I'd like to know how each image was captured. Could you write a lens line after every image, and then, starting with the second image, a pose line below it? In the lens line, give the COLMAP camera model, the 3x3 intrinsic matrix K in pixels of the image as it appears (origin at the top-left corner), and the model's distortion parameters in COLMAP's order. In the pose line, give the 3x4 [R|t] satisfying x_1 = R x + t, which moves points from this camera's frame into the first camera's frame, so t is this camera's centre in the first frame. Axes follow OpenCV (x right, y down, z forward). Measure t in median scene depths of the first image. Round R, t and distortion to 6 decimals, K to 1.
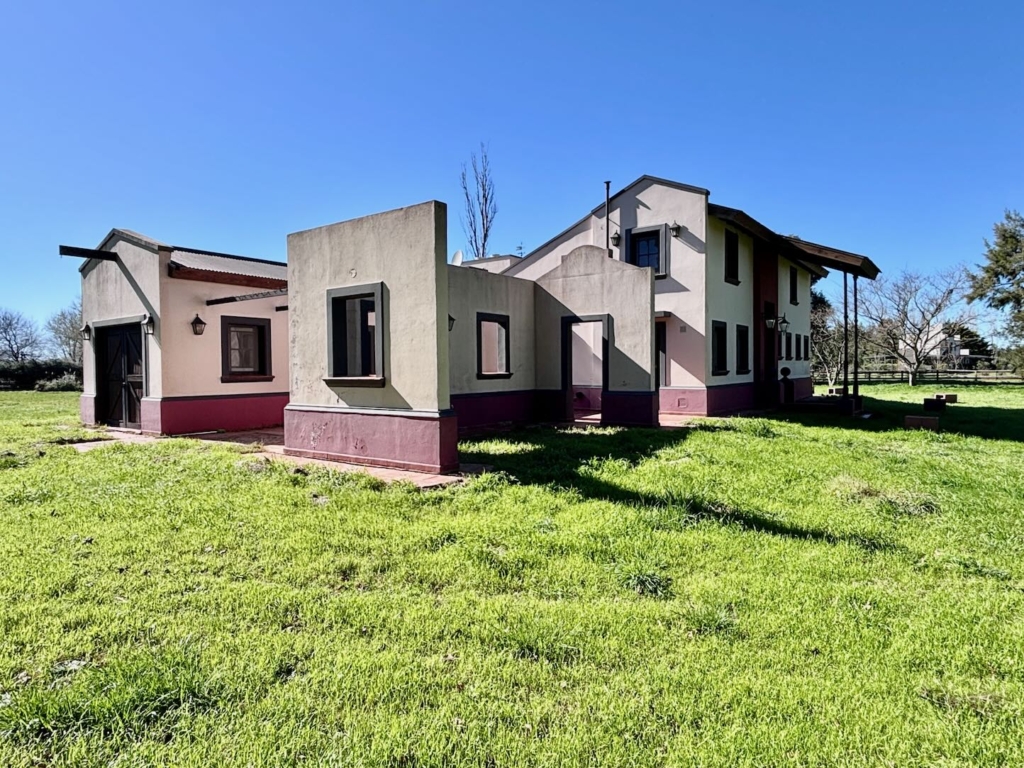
lens RADIAL K [[616.7, 0, 506.9], [0, 616.7, 383.7], [0, 0, 1]] dist [-0.006733, -0.007054]
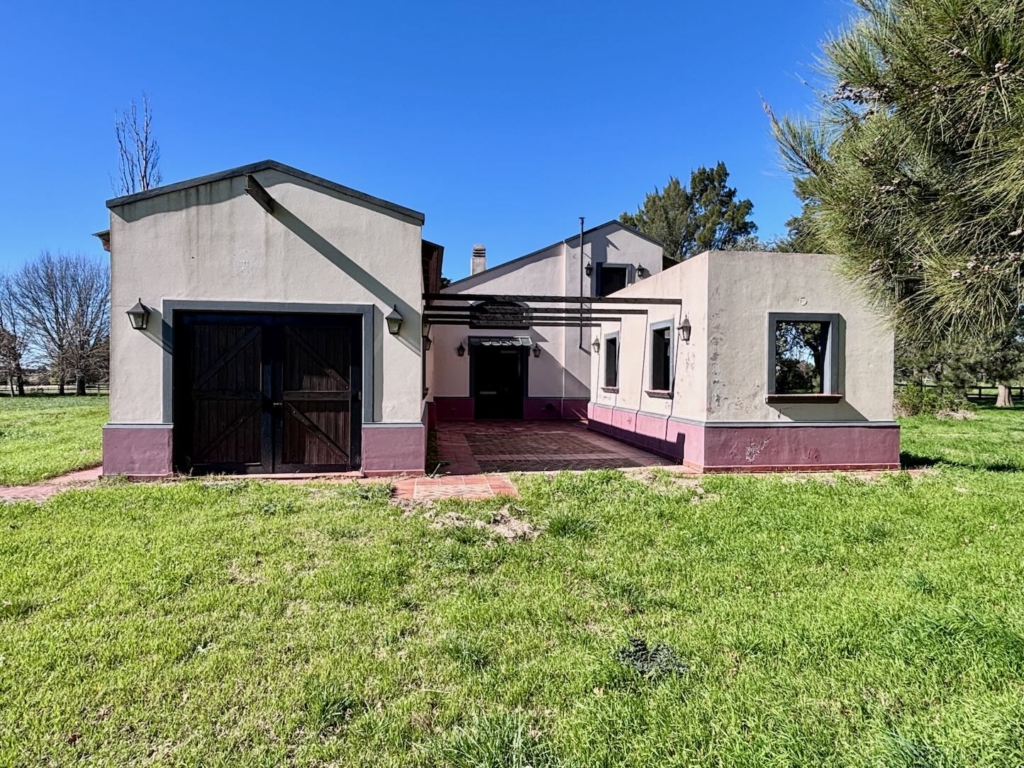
lens RADIAL K [[616.7, 0, 507.1], [0, 616.7, 377.9], [0, 0, 1]] dist [-0.006733, -0.007054]
pose [[0.686378, 0.012379, 0.727140, -0.778686], [0.004246, 0.999770, -0.021028, -0.010478], [-0.727233, 0.017521, 0.686167, 0.341679]]
